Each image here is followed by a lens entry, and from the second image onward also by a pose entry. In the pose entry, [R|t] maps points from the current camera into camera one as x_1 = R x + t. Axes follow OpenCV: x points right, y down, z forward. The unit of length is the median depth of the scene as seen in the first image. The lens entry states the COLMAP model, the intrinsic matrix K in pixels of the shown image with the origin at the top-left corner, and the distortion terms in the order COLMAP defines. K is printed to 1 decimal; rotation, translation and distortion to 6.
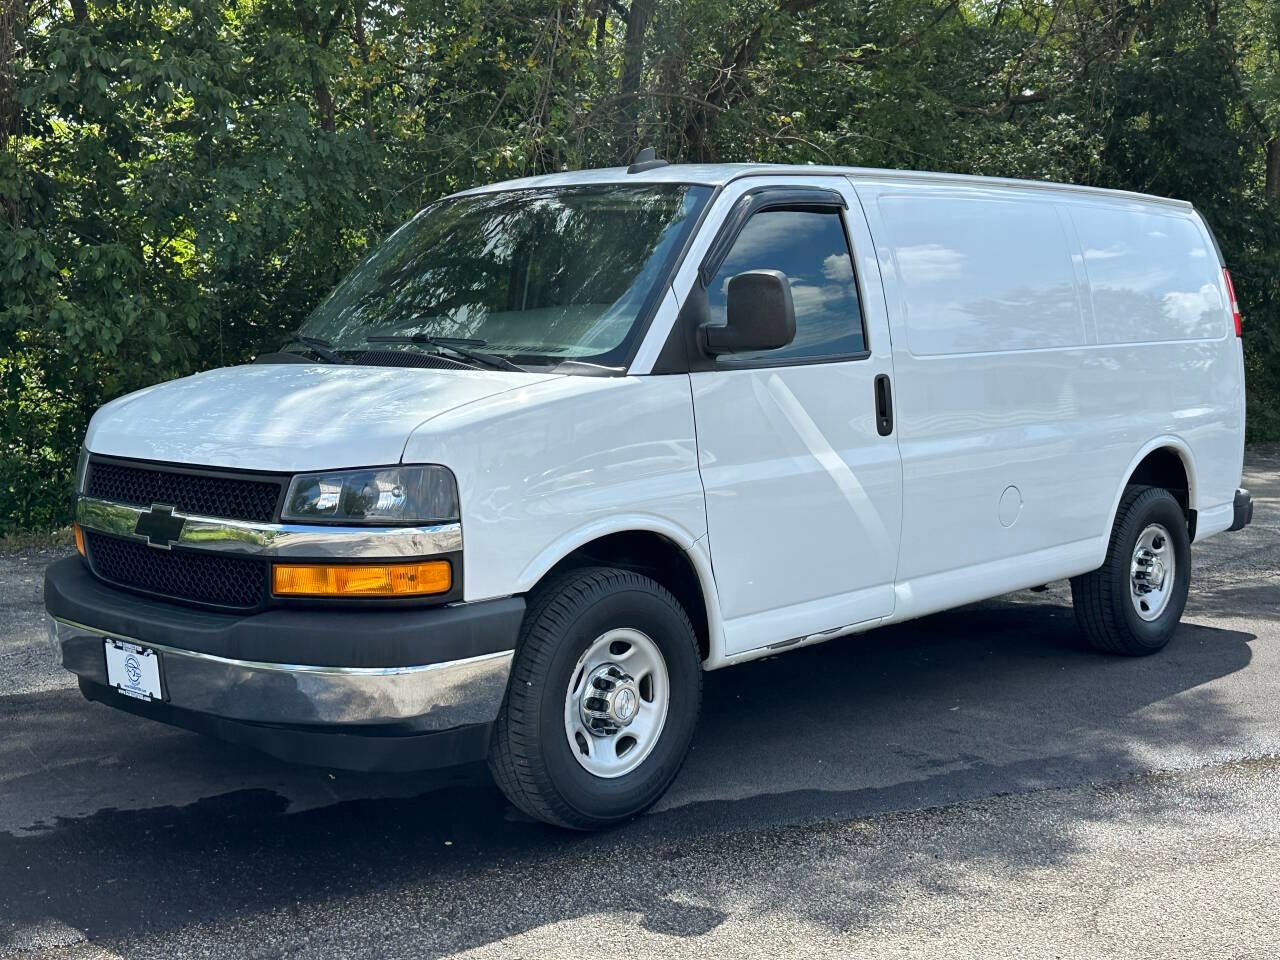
lens RADIAL K [[1580.0, 0, 649.8], [0, 1580.0, 485.0], [0, 0, 1]] dist [0.197599, -0.418668]
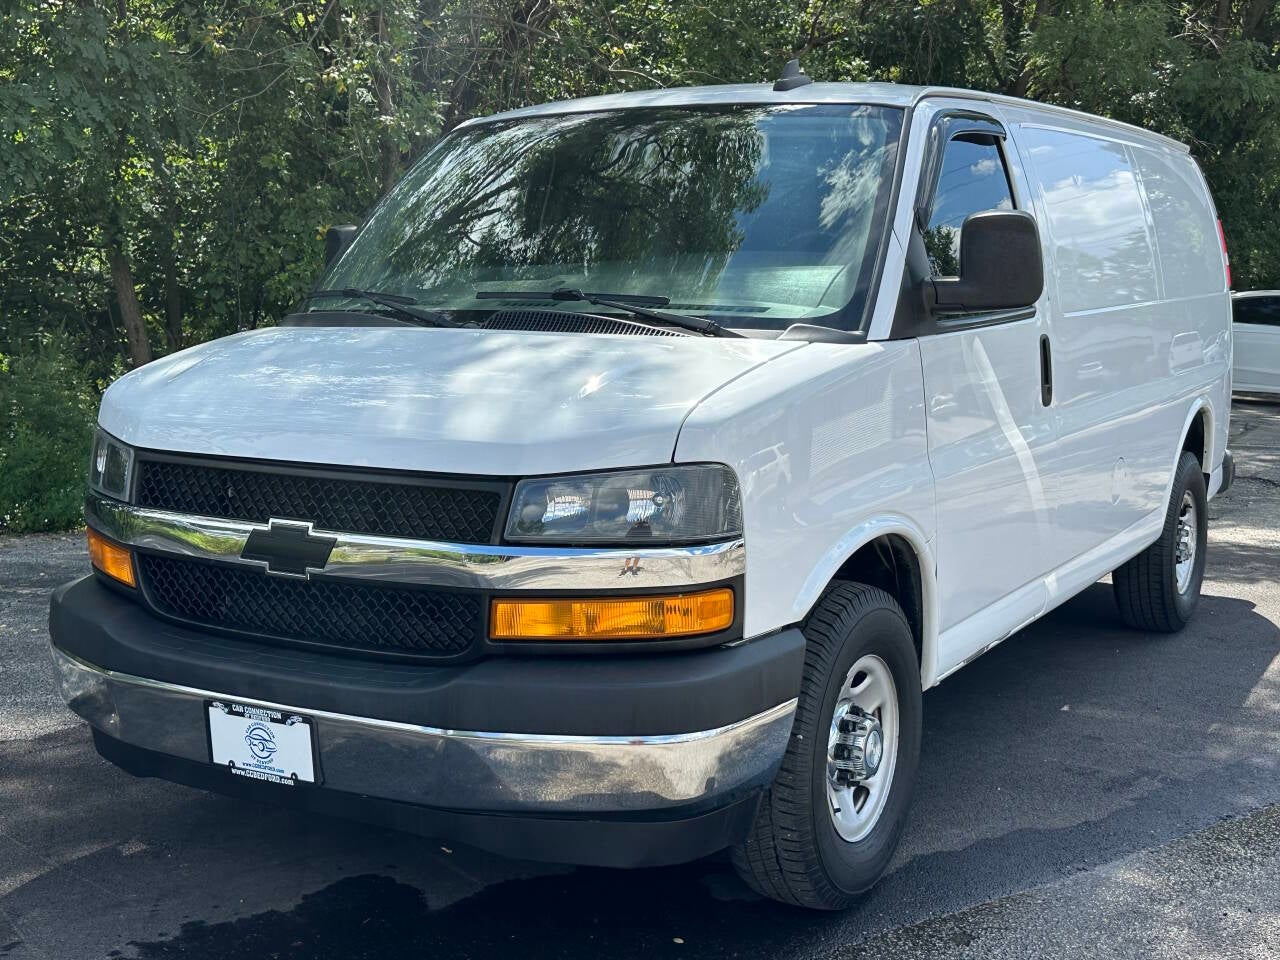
lens RADIAL K [[1580.0, 0, 649.8], [0, 1580.0, 485.0], [0, 0, 1]] dist [0.197599, -0.418668]
pose [[0.976160, -0.024712, 0.215639, -0.297447], [0.017658, 0.999246, 0.034580, -0.026260], [-0.216331, -0.029948, 0.975861, 0.237381]]
